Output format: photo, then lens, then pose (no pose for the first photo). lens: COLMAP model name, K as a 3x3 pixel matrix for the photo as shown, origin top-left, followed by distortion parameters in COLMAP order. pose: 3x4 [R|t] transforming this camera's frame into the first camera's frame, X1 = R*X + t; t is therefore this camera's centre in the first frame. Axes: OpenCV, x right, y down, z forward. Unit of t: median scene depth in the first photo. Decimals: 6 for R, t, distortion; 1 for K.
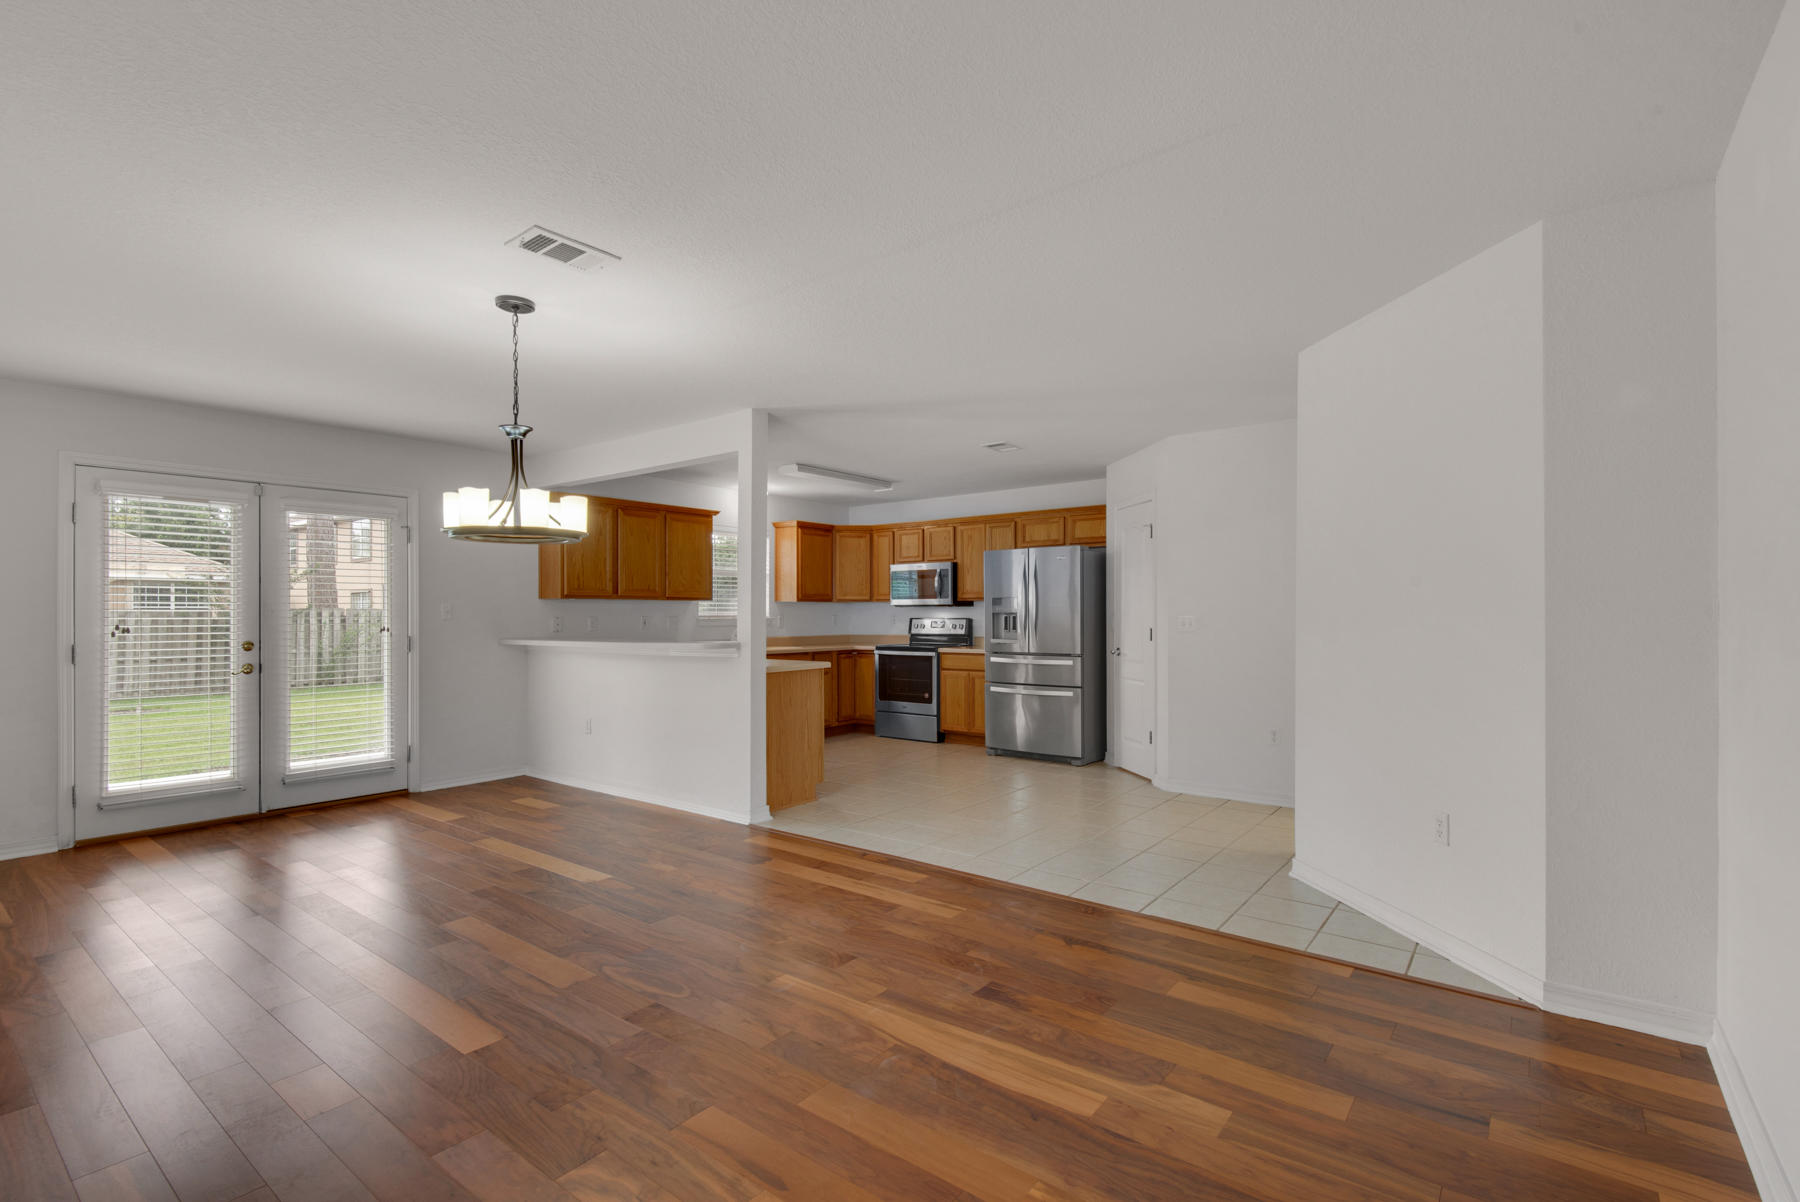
lens RADIAL K [[830.1, 0, 900.0], [0, 830.1, 613.0], [0, 0, 1]] dist [0.026720, -0.014539]
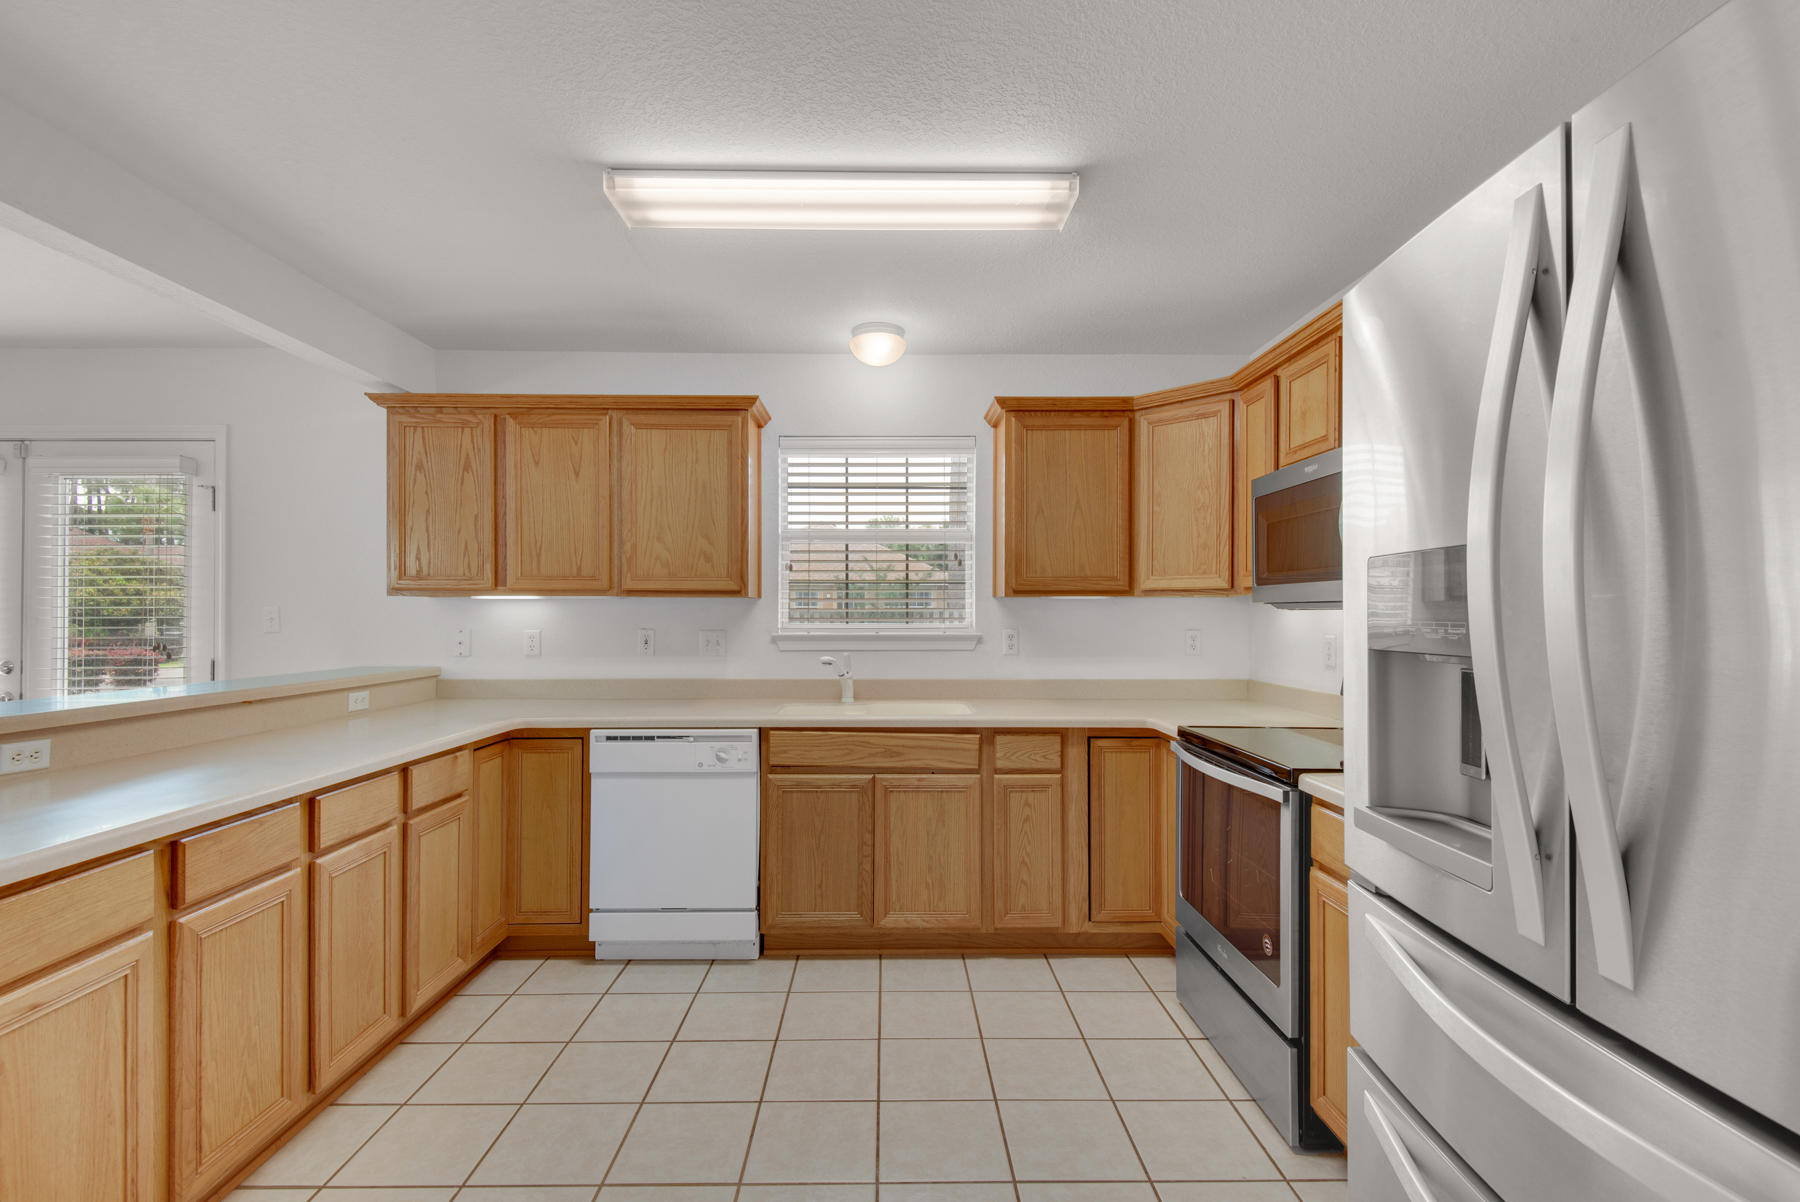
lens RADIAL K [[813.4, 0, 898.3], [0, 813.4, 608.5], [0, 0, 1]] dist [0.026924, -0.011705]
pose [[0.623011, 0.001032, -0.782212, 0.180087], [-0.001497, 0.999999, 0.000127, -0.008989], [0.782211, 0.001092, 0.623012, 0.817972]]
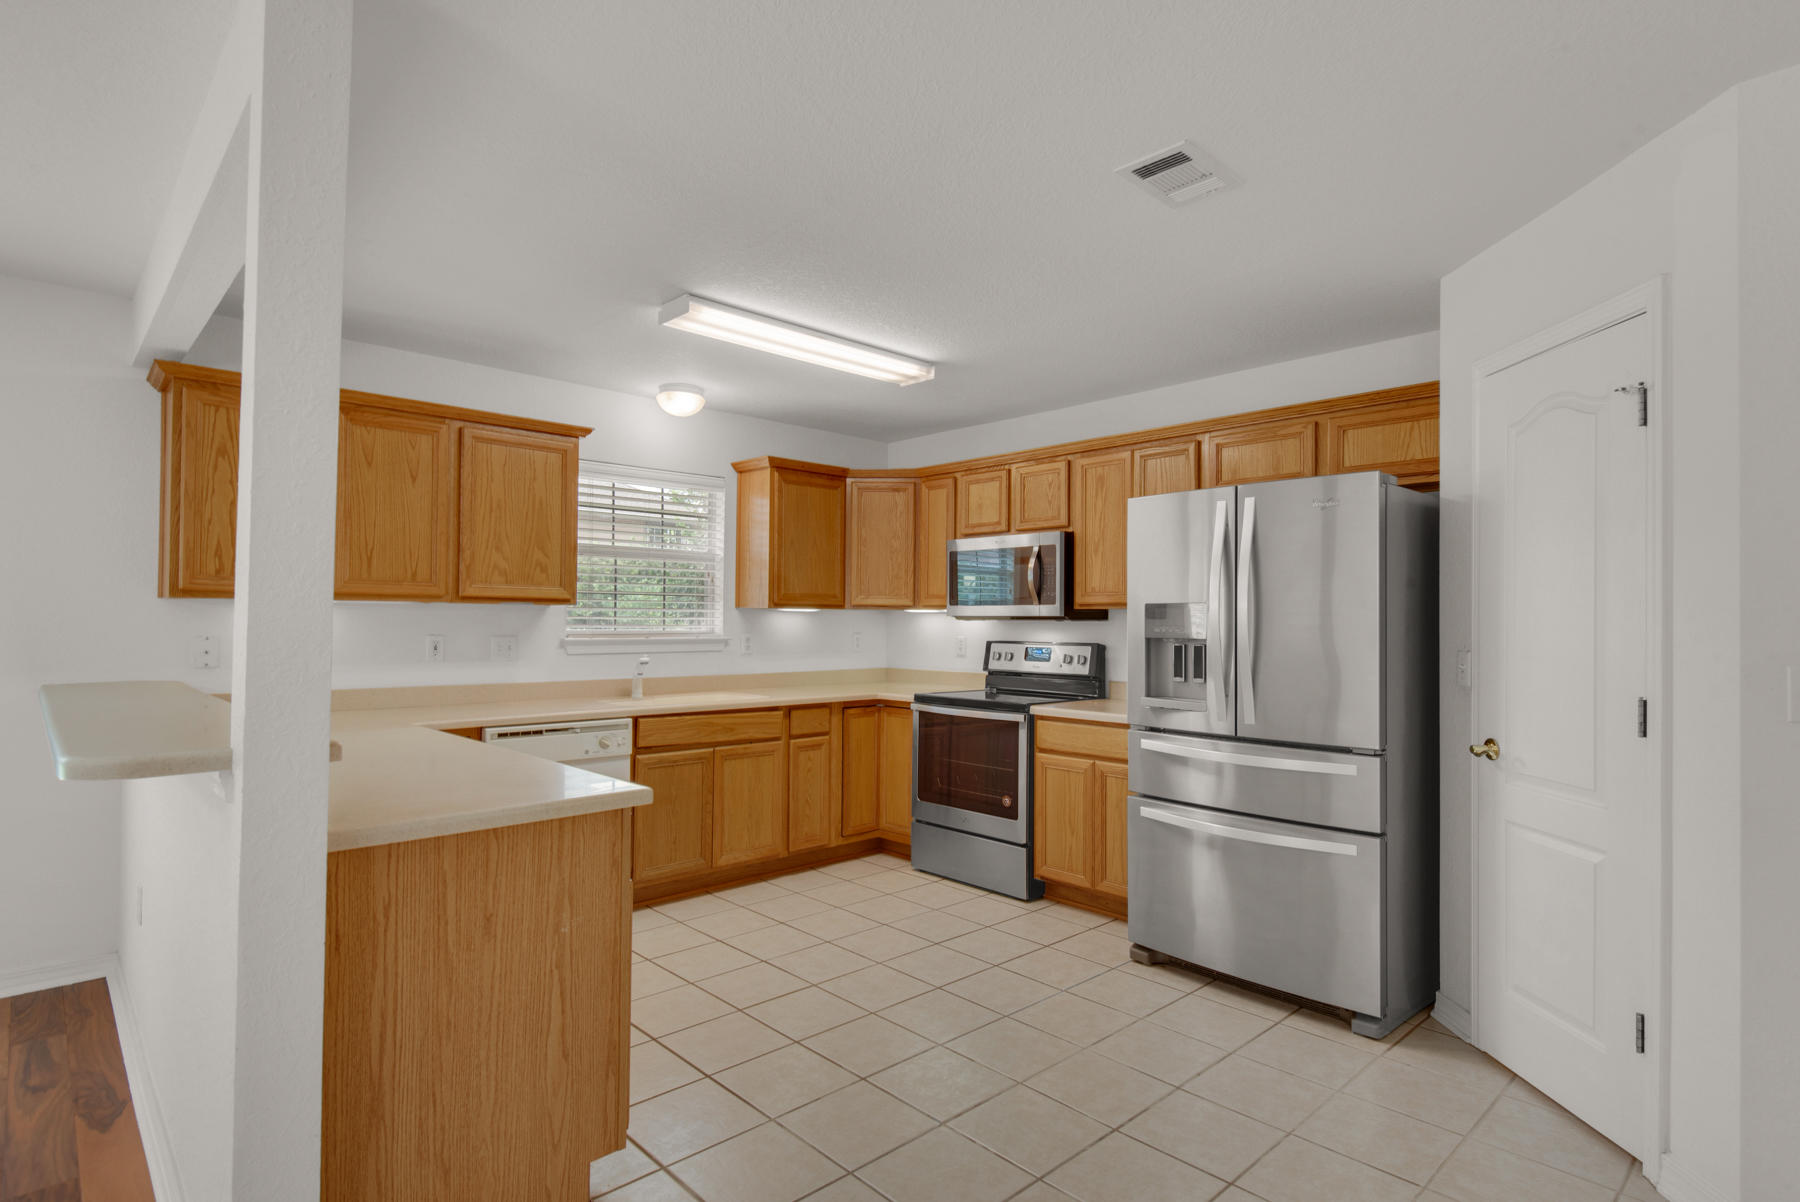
lens RADIAL K [[919.0, 0, 899.4], [0, 919.0, 612.7], [0, 0, 1]] dist [0.002176, 0.000132]
pose [[0.989015, 0.009076, -0.147535, 0.052987], [-0.010248, 0.999922, -0.007181, -0.008594], [0.147459, 0.008614, 0.989031, 0.494858]]
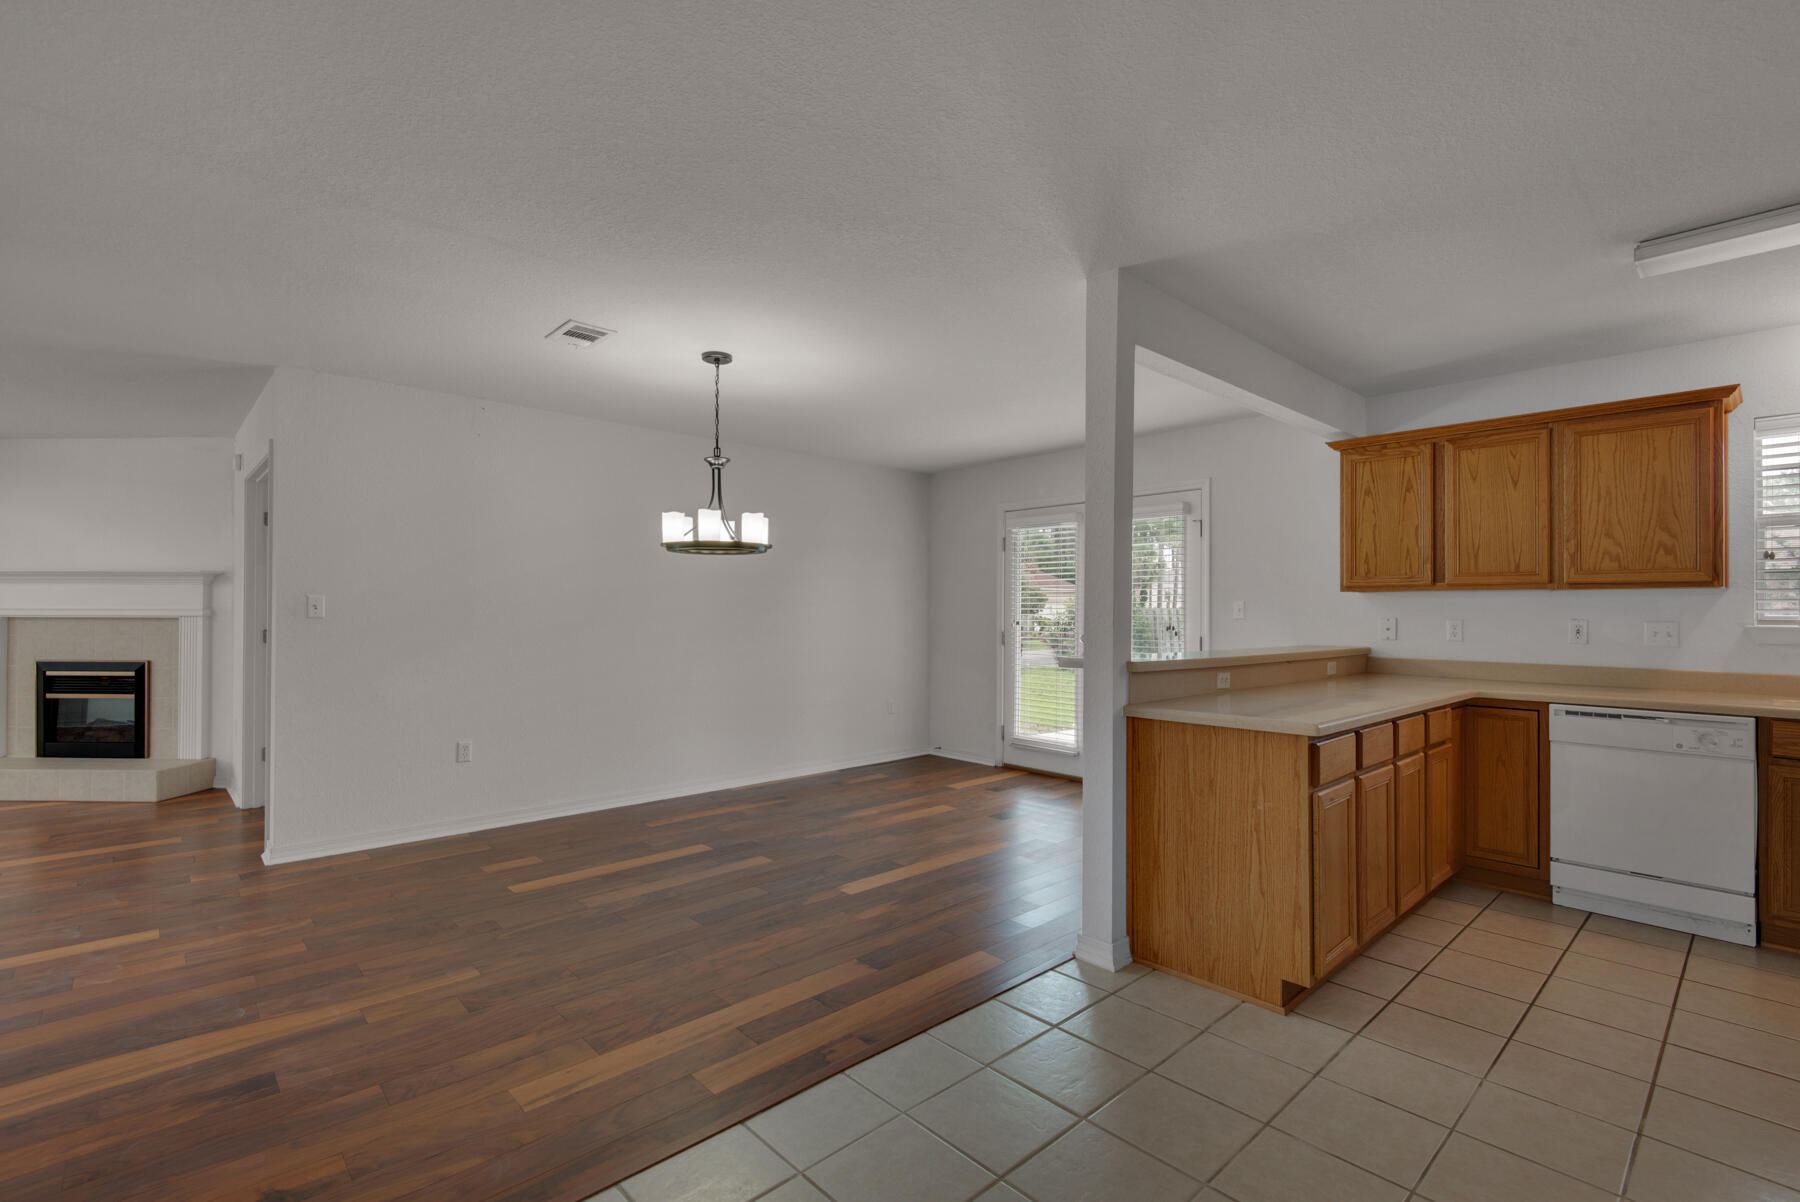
lens RADIAL K [[813.4, 0, 898.3], [0, 813.4, 608.5], [0, 0, 1]] dist [0.026924, -0.011705]
pose [[-0.157966, 0.001752, -0.987443, 0.299428], [-0.001411, 0.999997, 0.002000, -0.003761], [0.987444, 0.001709, -0.157963, 0.651579]]
